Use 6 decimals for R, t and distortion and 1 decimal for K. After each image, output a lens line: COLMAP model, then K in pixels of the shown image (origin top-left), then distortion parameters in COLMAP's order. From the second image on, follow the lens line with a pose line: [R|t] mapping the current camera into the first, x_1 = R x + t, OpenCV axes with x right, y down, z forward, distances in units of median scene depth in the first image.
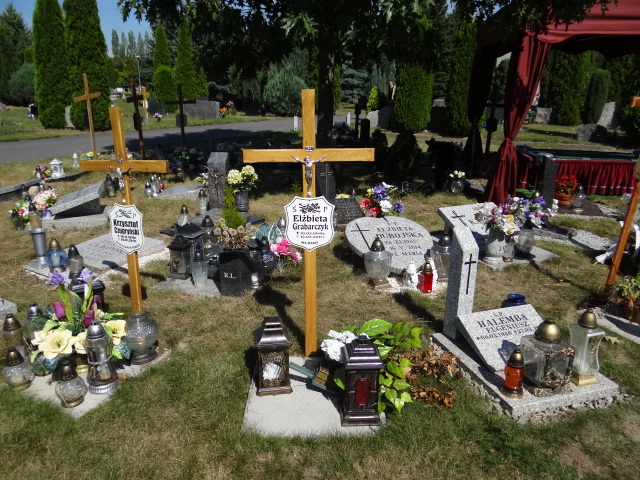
lens RADIAL K [[489.9, 0, 319.8], [0, 489.9, 238.5], [0, 0, 1]] dist [0.003084, 0.007442]
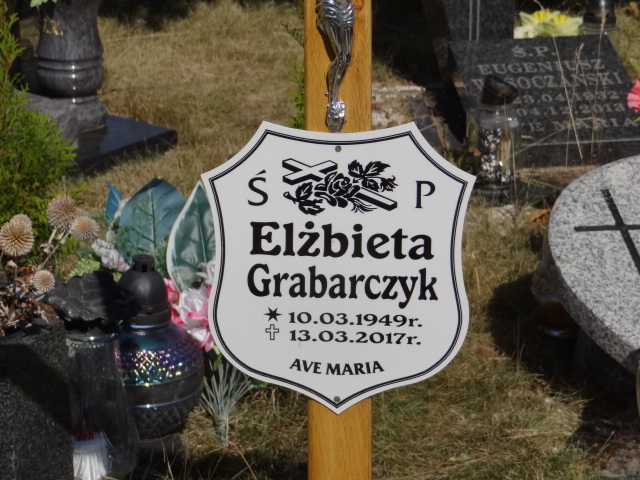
lens RADIAL K [[2118.2, 0, 320.7], [0, 2118.2, 240.8], [0, 0, 1]] dist [0.035168, 0.000000]
pose [[0.997585, 0.022905, -0.065567, 0.024507], [-0.019989, 0.998797, 0.044780, -0.073884], [0.066514, -0.043361, 0.996843, 0.190509]]
